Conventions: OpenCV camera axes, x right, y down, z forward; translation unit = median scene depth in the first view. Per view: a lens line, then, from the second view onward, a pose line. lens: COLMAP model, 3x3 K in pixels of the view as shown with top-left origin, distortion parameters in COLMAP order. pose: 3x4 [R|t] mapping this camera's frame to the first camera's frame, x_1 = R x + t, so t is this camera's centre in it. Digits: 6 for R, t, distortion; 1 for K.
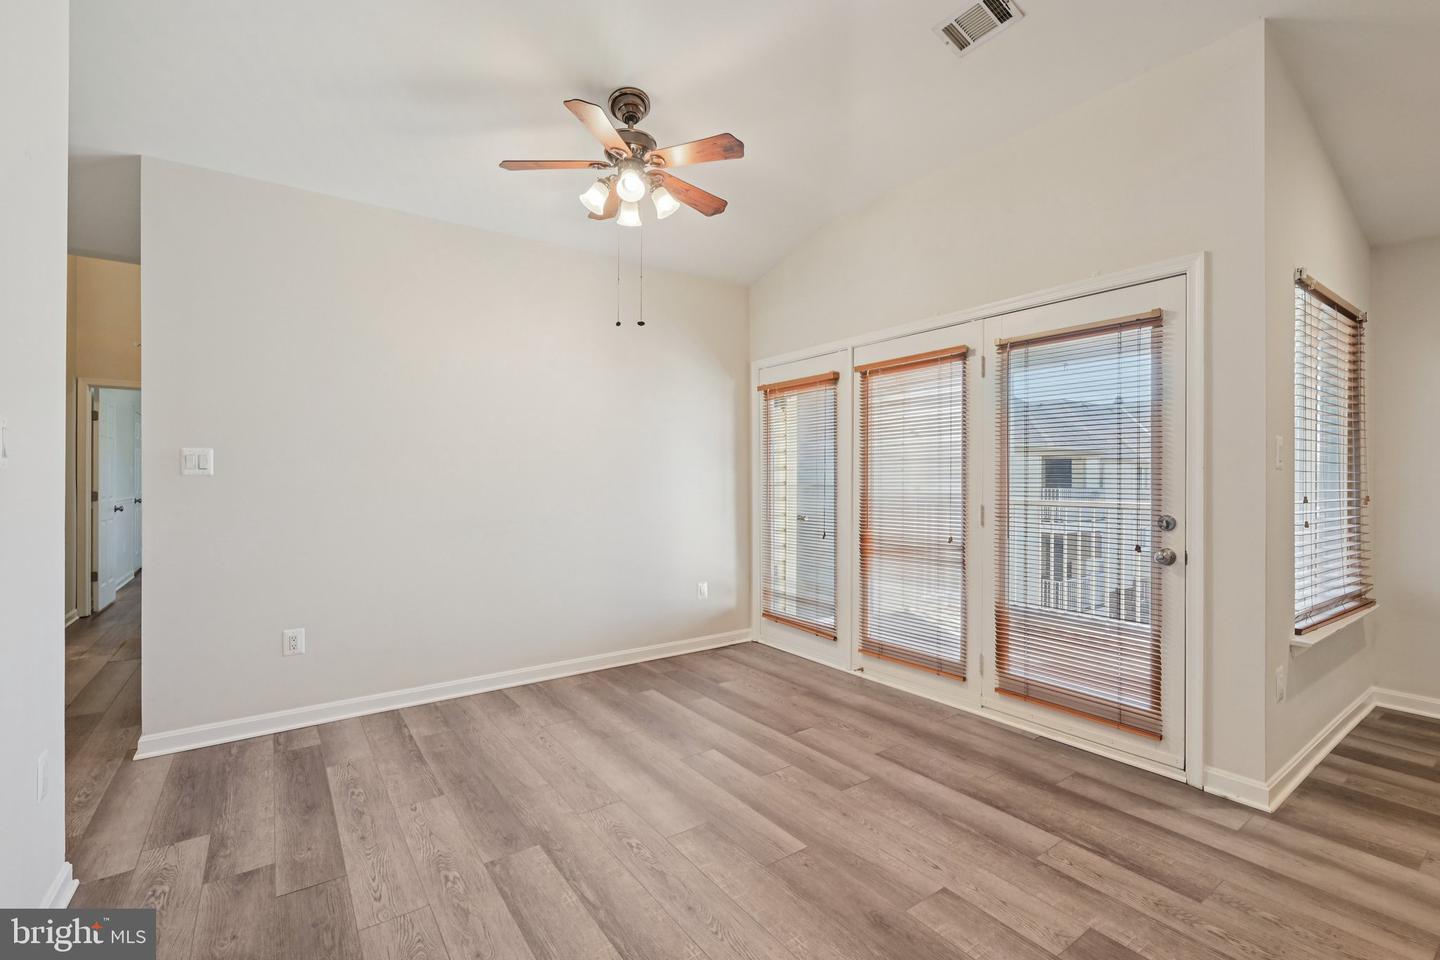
lens RADIAL K [[647.6, 0, 725.0], [0, 647.6, 476.5], [0, 0, 1]] dist [0.002359, 0.000598]
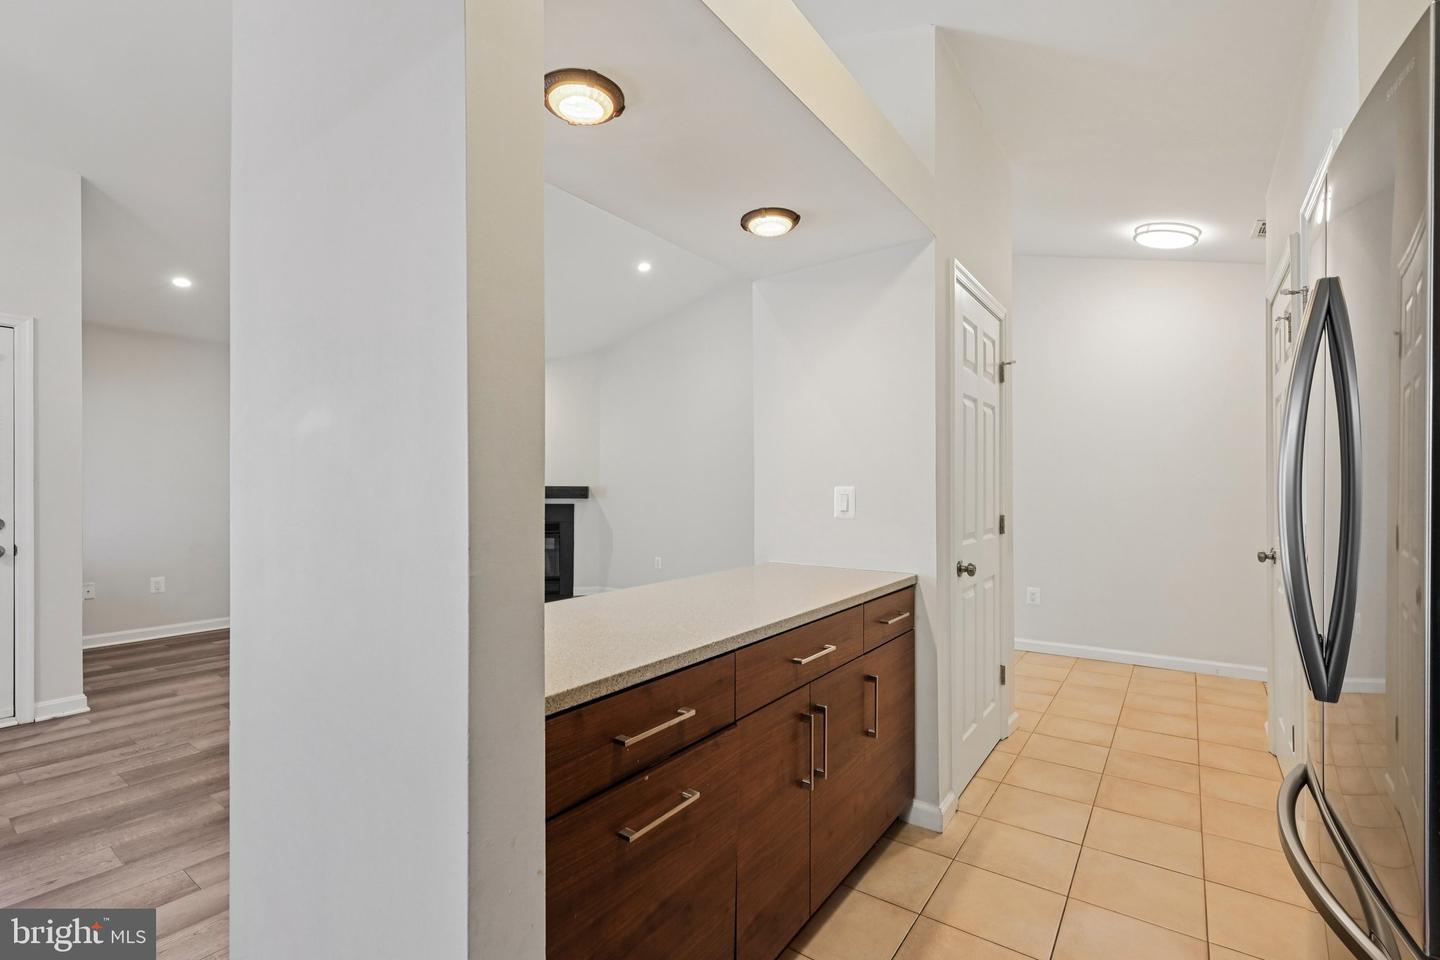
lens RADIAL K [[647.6, 0, 725.5], [0, 647.6, 479.1], [0, 0, 1]] dist [0.002359, 0.000598]
pose [[-0.318202, 0.014268, 0.947915, -1.225286], [0.005851, 0.999897, -0.013086, 0.013397], [-0.948005, 0.001382, -0.318253, 0.099556]]
